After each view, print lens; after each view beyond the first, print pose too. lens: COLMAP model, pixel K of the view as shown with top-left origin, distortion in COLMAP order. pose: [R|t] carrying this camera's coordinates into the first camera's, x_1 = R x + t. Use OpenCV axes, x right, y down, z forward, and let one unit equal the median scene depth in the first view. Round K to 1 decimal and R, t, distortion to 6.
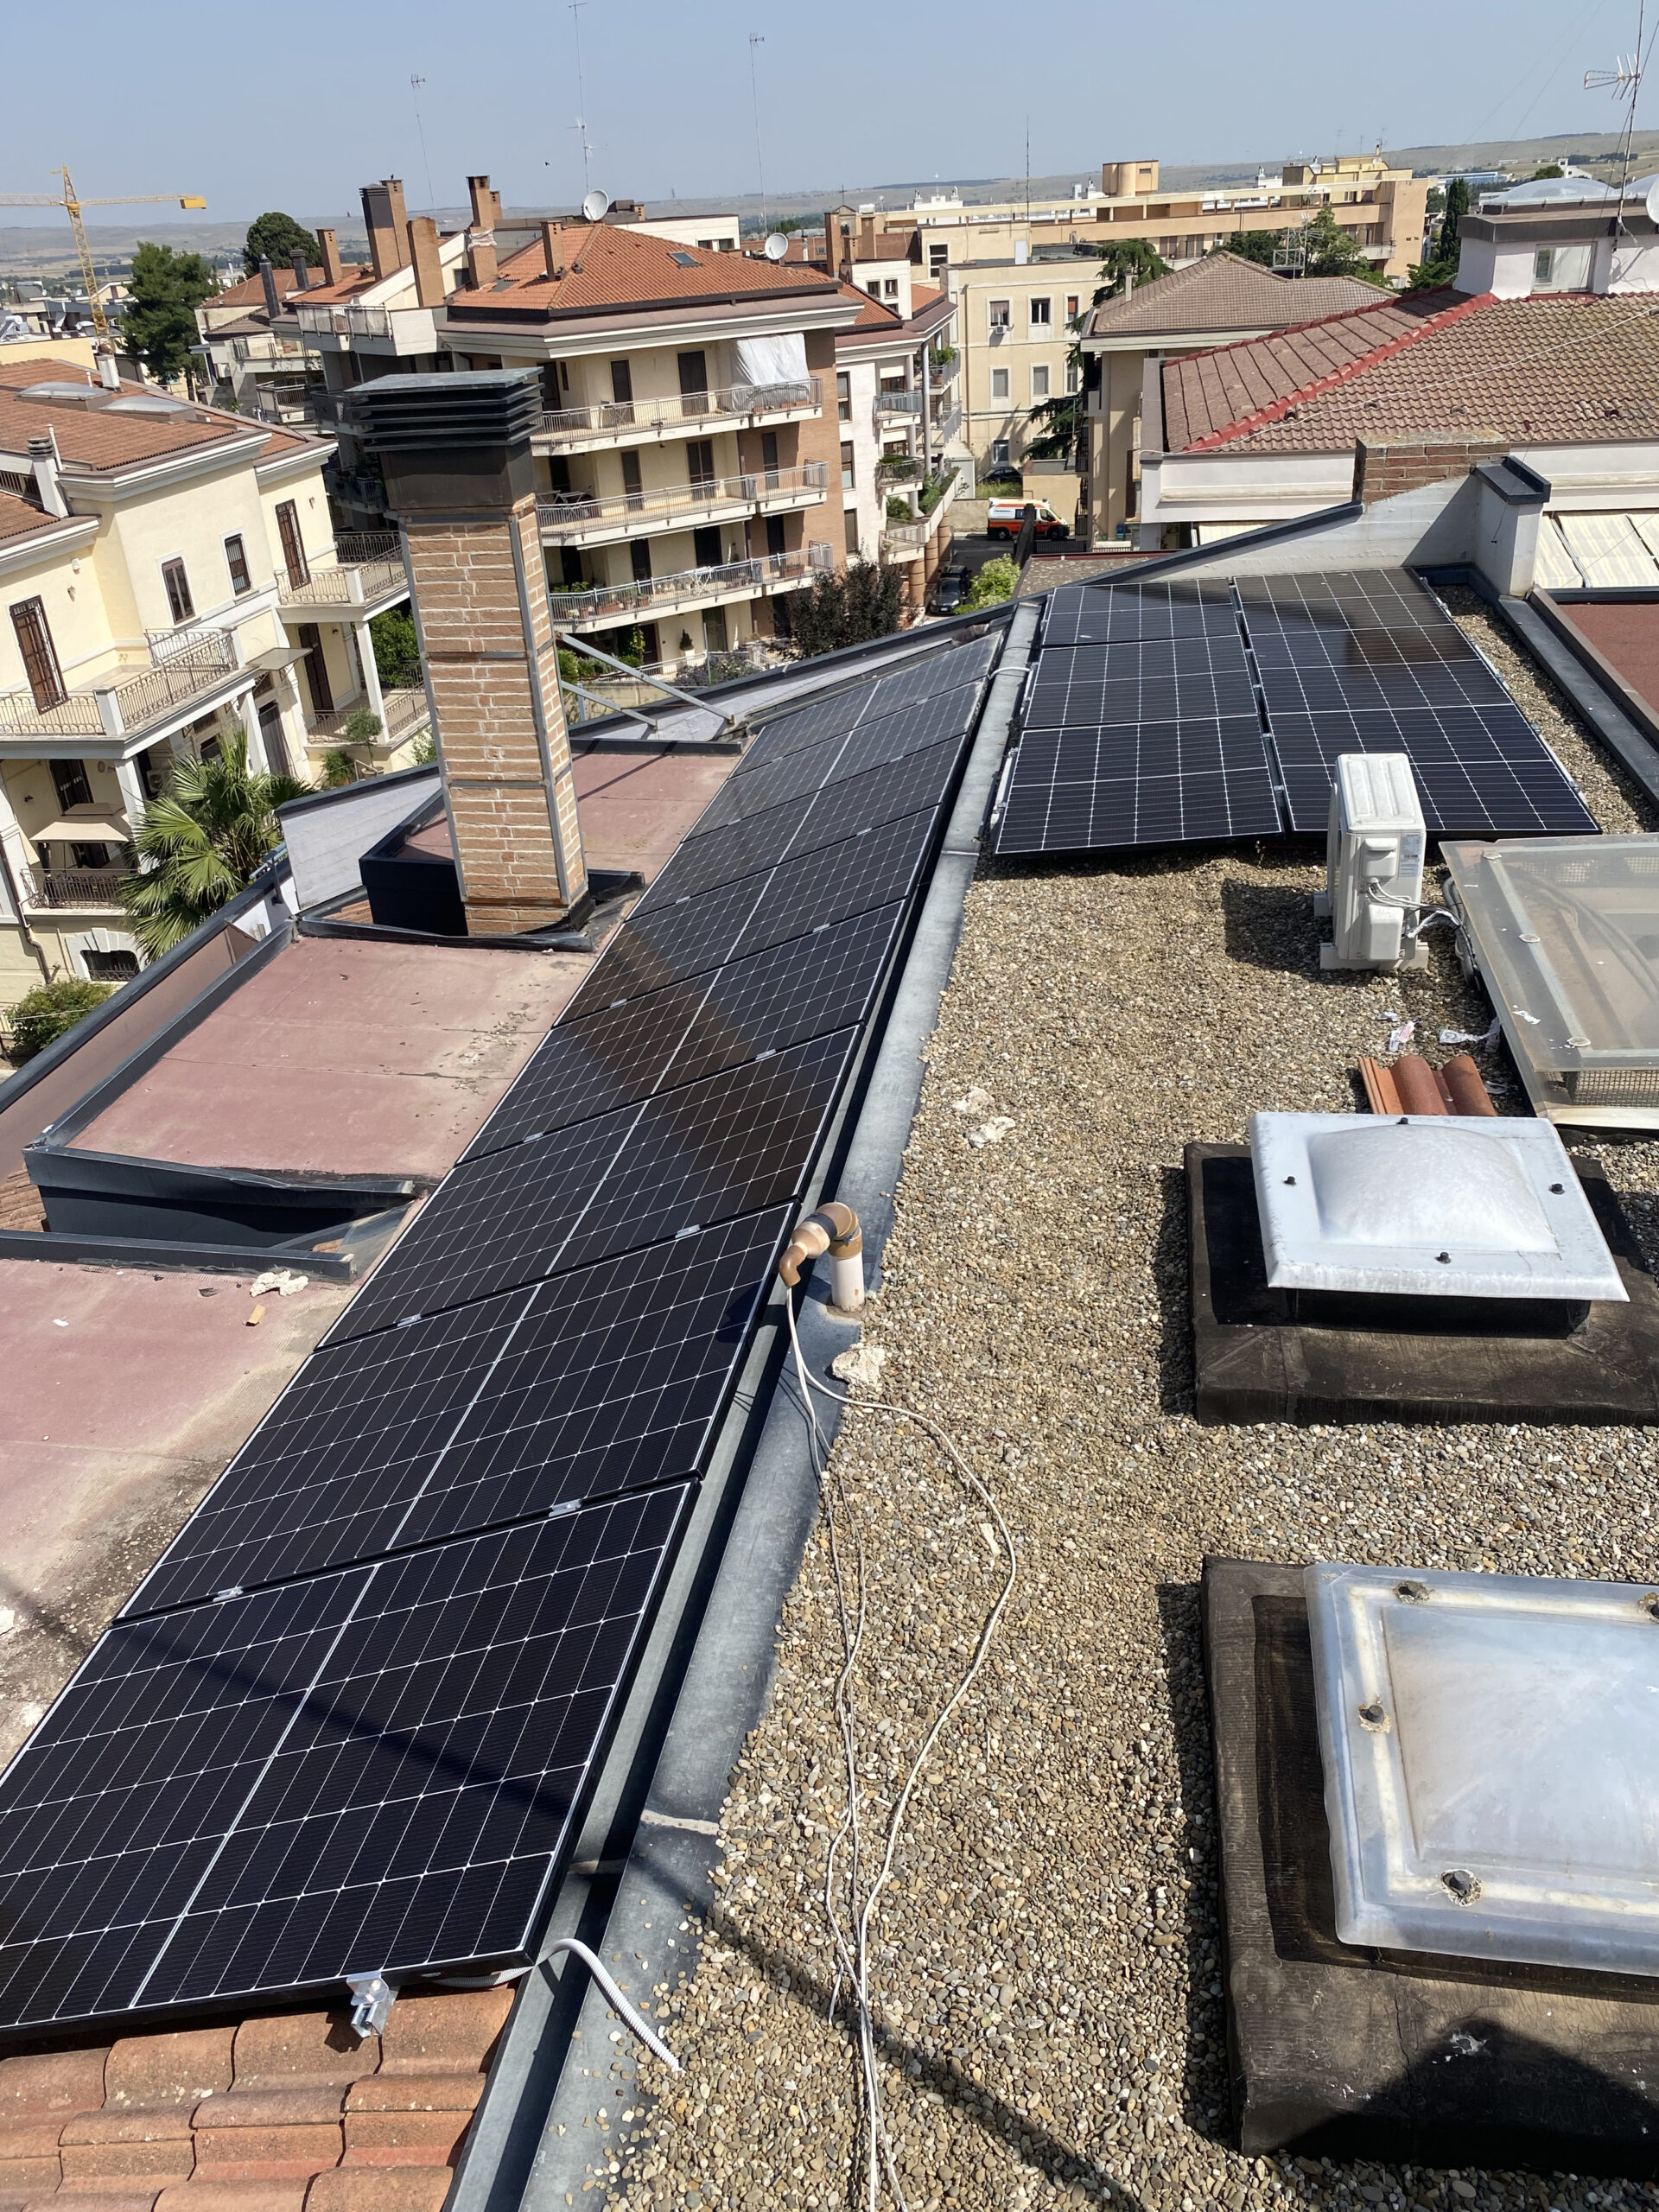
lens RADIAL K [[1750.1, 0, 829.5], [0, 1750.1, 1106.0], [0, 0, 1]] dist [-0.000932, -0.000593]
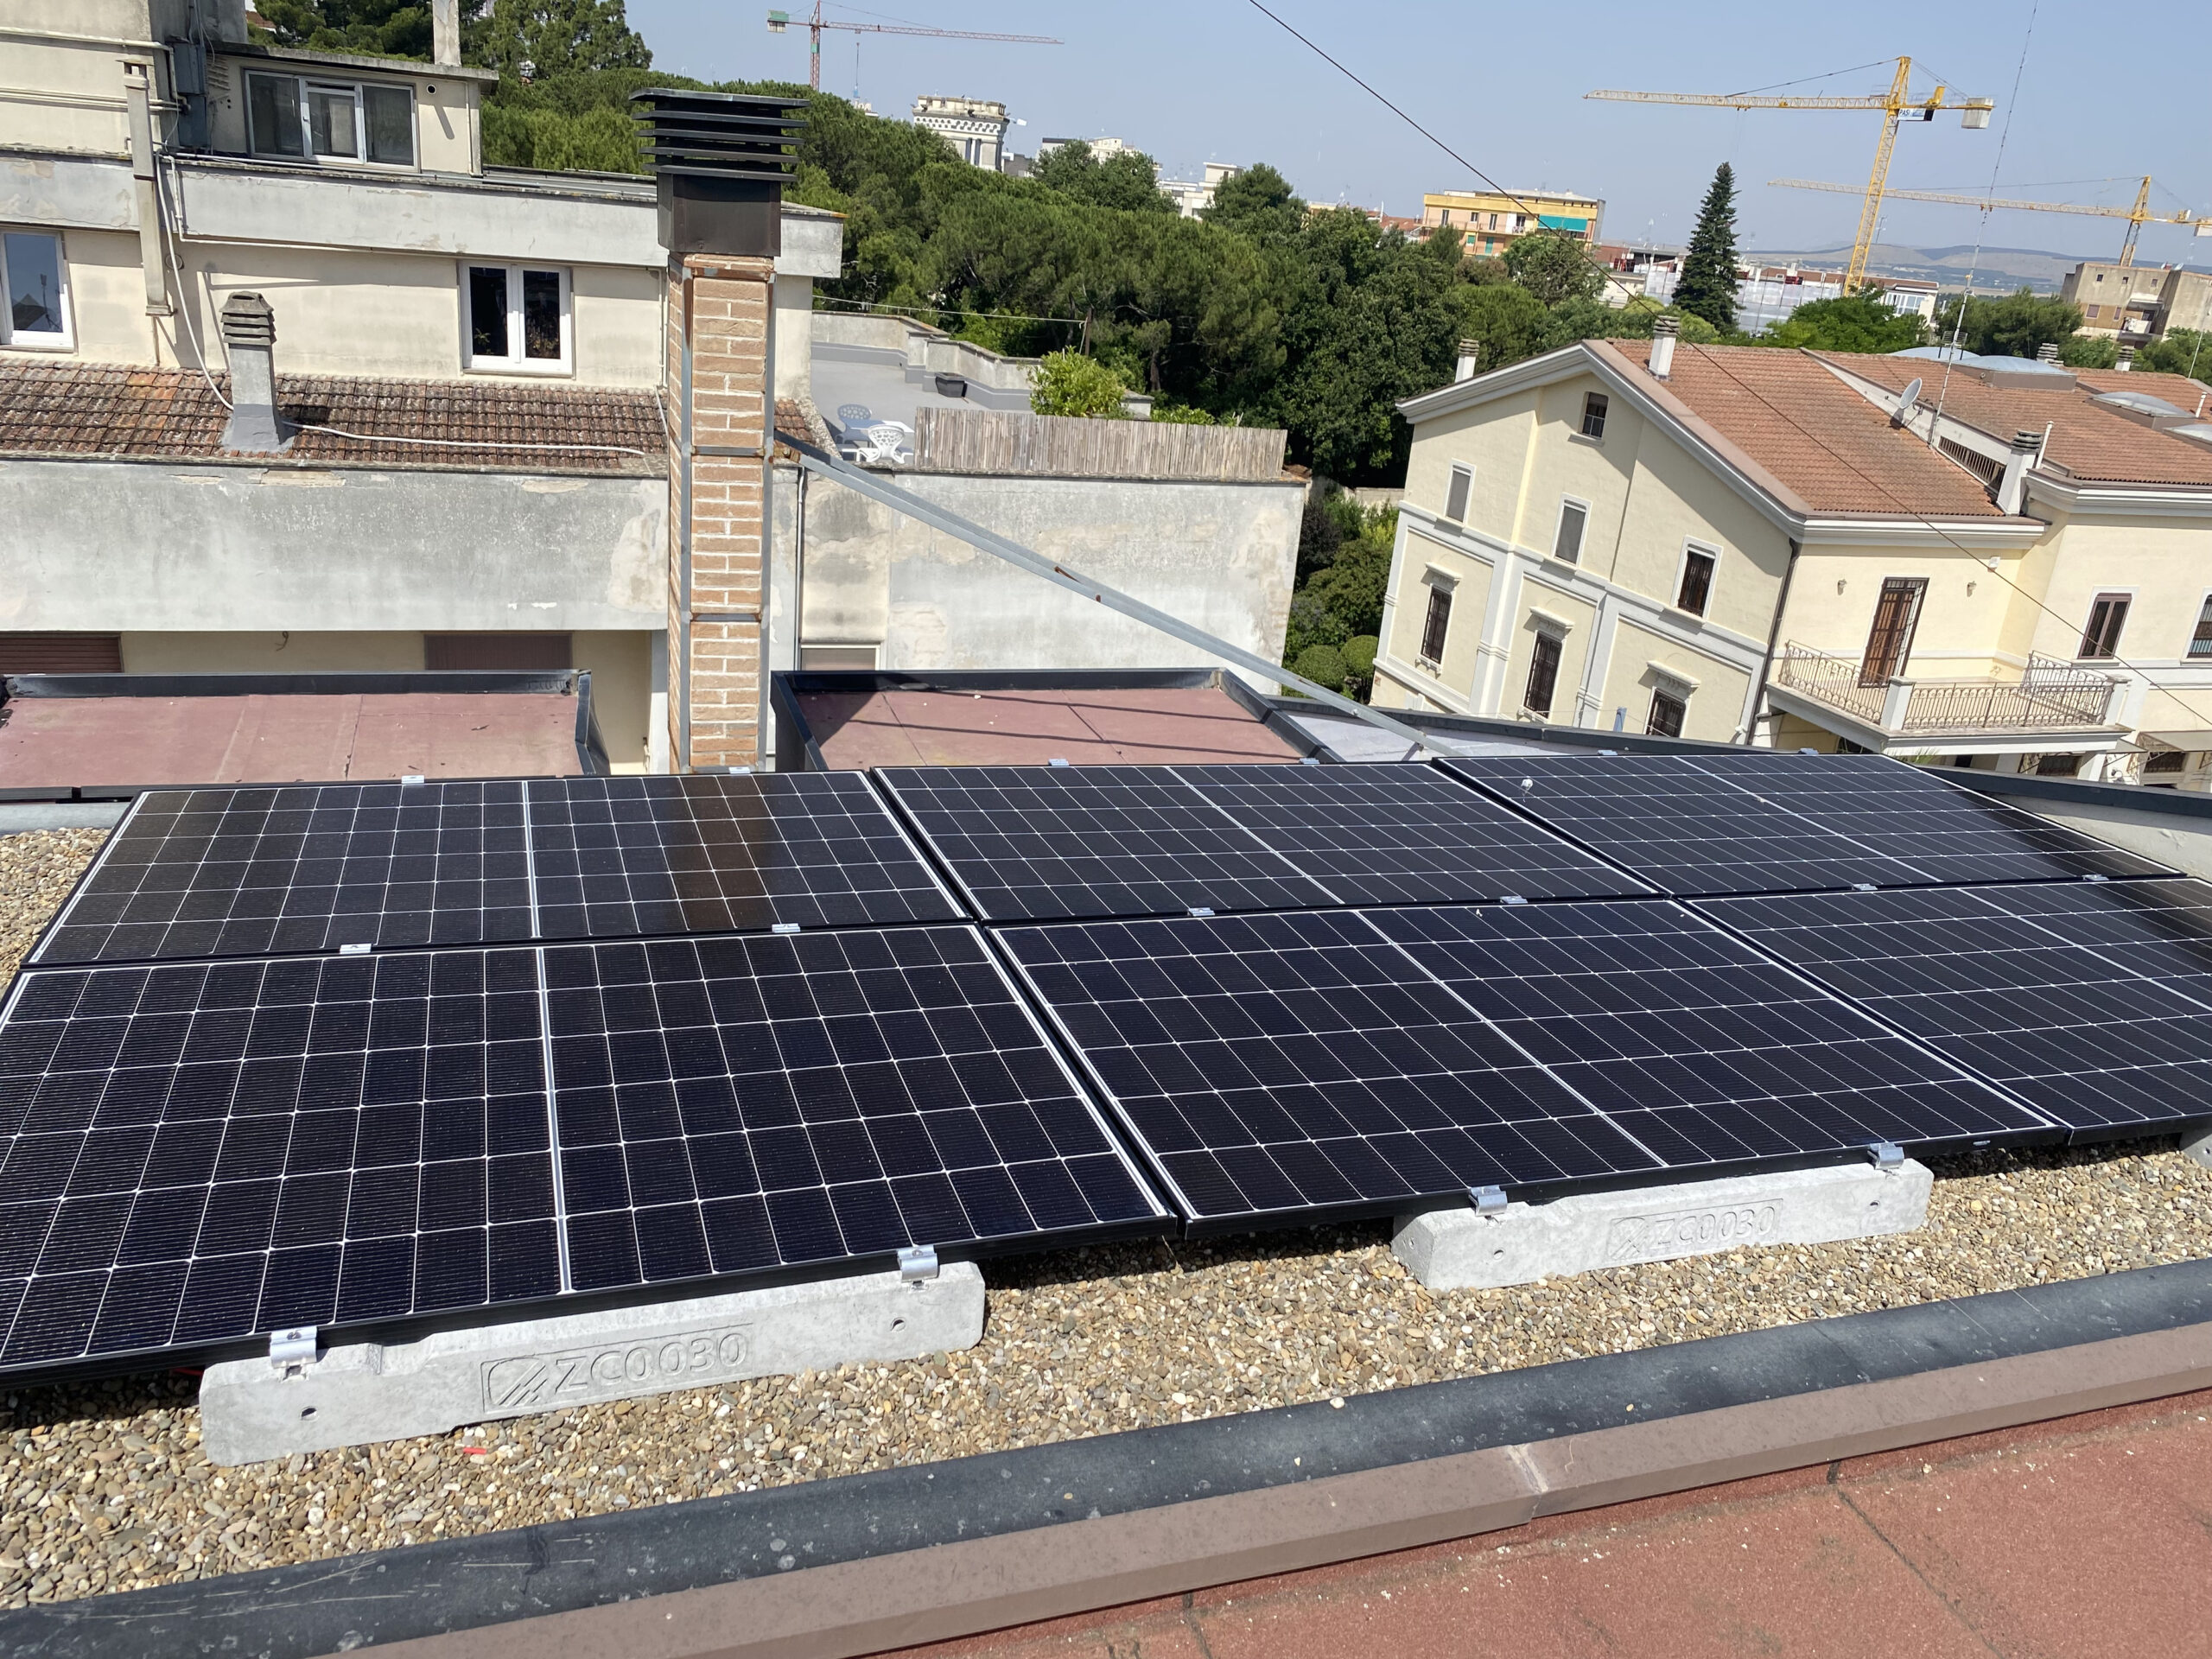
lens RADIAL K [[1750.1, 0, 1106.0], [0, 1750.1, 829.5], [0, 0, 1]] dist [-0.000932, -0.000593]
pose [[0.465552, 0.392359, -0.793294, 0.136612], [-0.506310, 0.853261, 0.124885, -0.068763], [0.725887, 0.343513, 0.595892, 0.162307]]
